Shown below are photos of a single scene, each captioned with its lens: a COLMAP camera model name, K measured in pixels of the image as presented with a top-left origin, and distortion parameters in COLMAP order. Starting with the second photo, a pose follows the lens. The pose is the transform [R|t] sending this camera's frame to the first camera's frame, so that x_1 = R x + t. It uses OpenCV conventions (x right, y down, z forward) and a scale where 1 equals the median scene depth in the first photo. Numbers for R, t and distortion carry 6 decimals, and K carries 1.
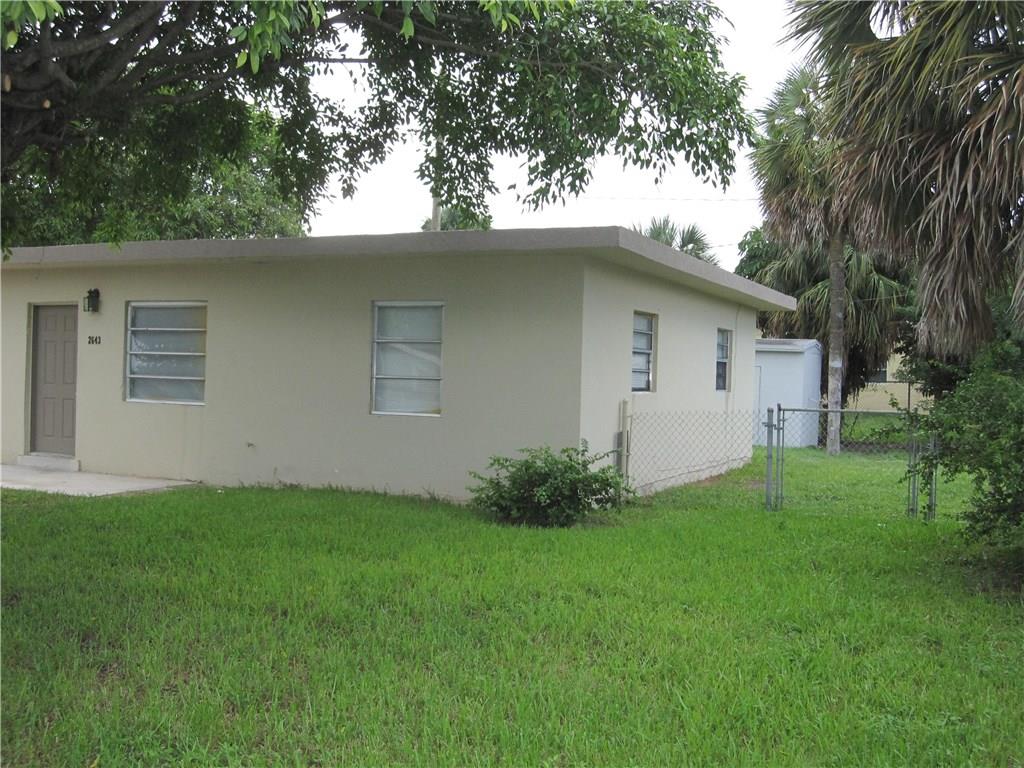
lens RADIAL K [[1136.9, 0, 512.4], [0, 1136.9, 385.2], [0, 0, 1]] dist [-0.108721, 0.000000]
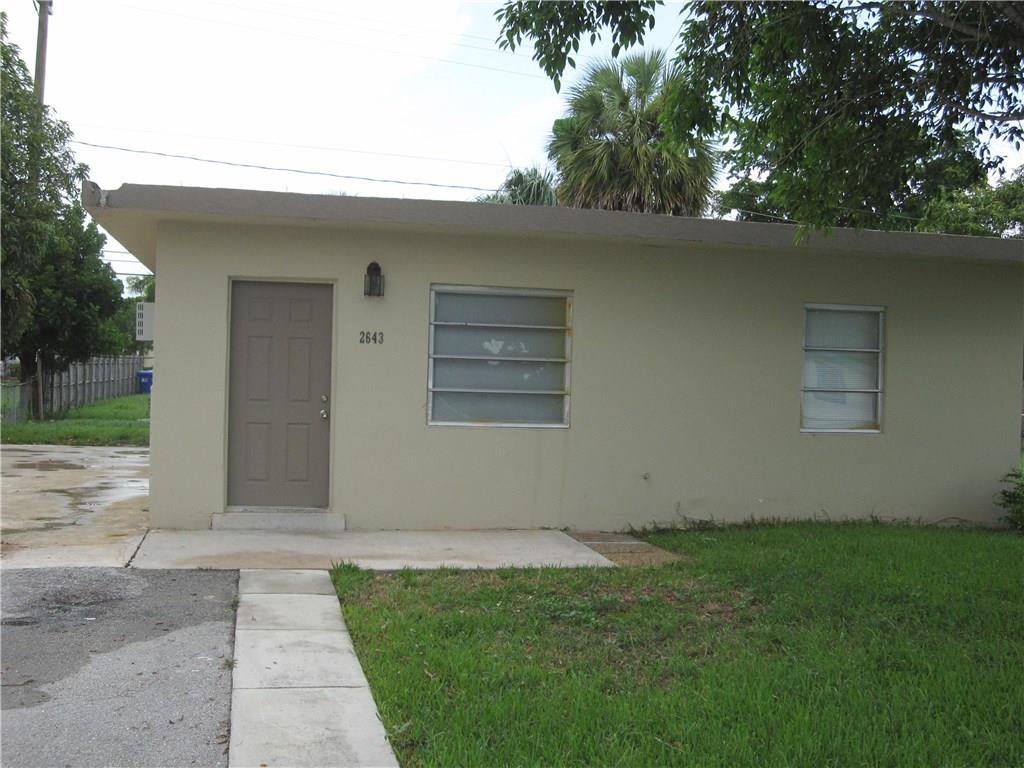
lens RADIAL K [[1136.9, 0, 512.7], [0, 1136.9, 386.7], [0, 0, 1]] dist [-0.108721, 0.000000]
pose [[0.788521, -0.017999, 0.614744, -0.745133], [-0.001185, 0.999525, 0.030785, -0.032082], [-0.615006, -0.025003, 0.788126, 0.406085]]
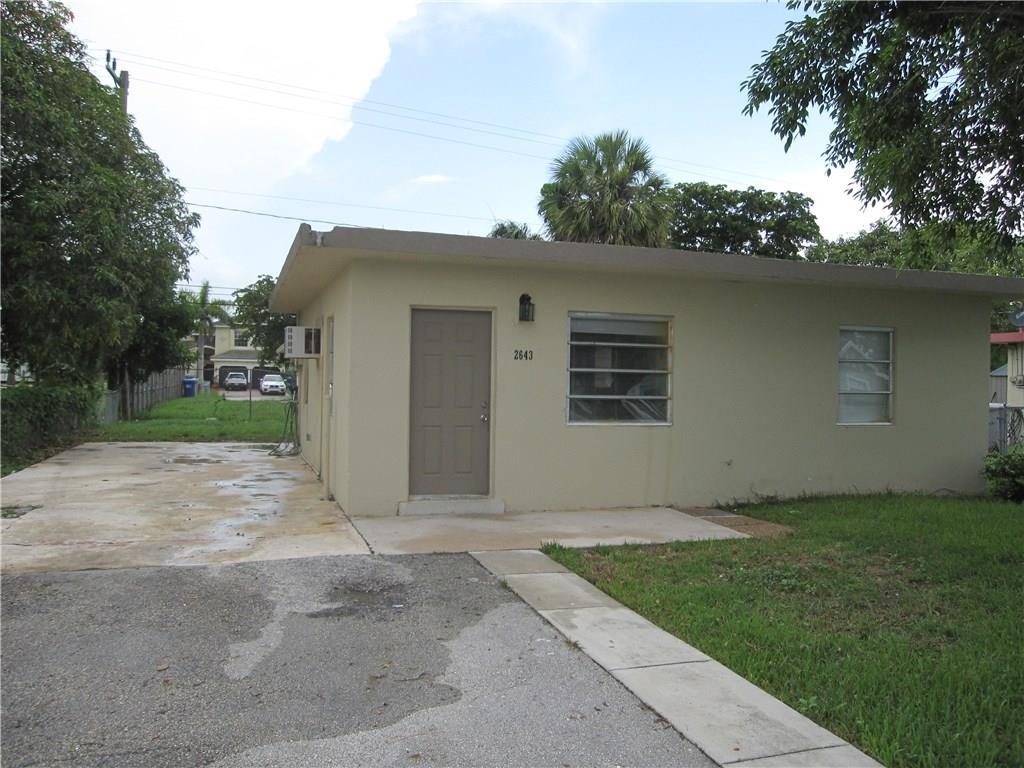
lens RADIAL K [[852.2, 0, 514.7], [0, 852.2, 376.5], [0, 0, 1]] dist [-0.070798, 0.032283]
pose [[0.729094, -0.018064, 0.684175, -0.830805], [0.006989, 0.999796, 0.018950, -0.036656], [-0.684378, -0.009034, 0.729072, 0.546621]]
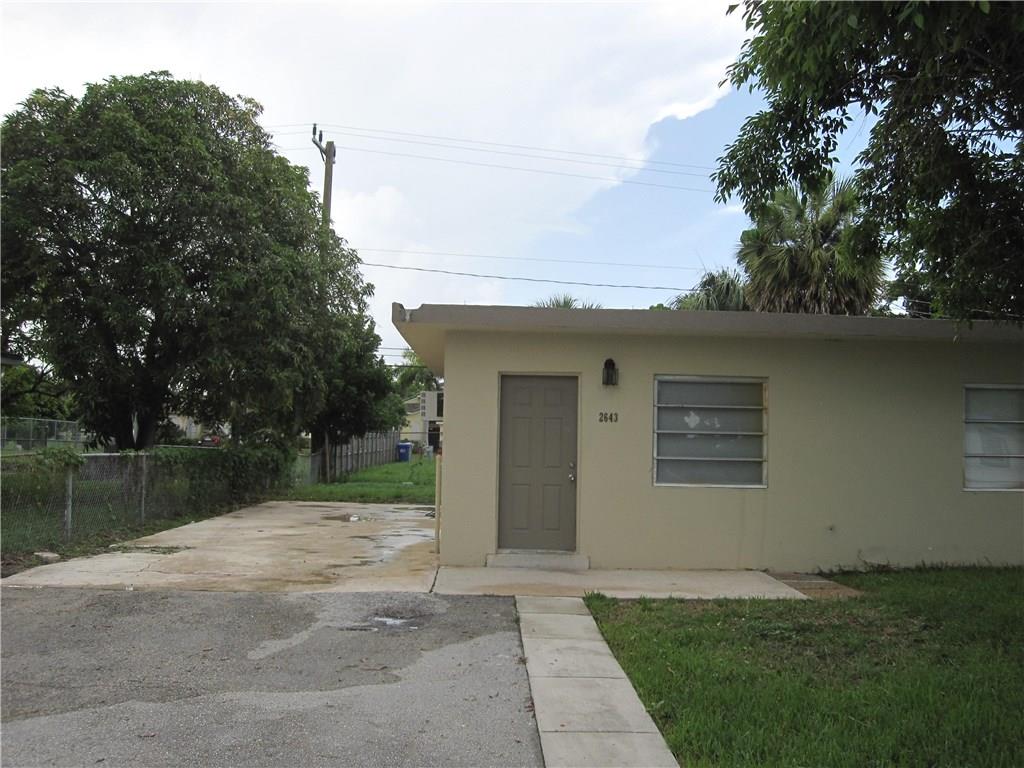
lens RADIAL K [[973.5, 0, 512.3], [0, 973.5, 384.1], [0, 0, 1]] dist [-0.081382, 0.000000]
pose [[0.892469, 0.011370, 0.450966, -0.798372], [0.009137, 0.999022, -0.043271, -0.034507], [-0.451017, 0.042739, 0.891491, 0.359090]]
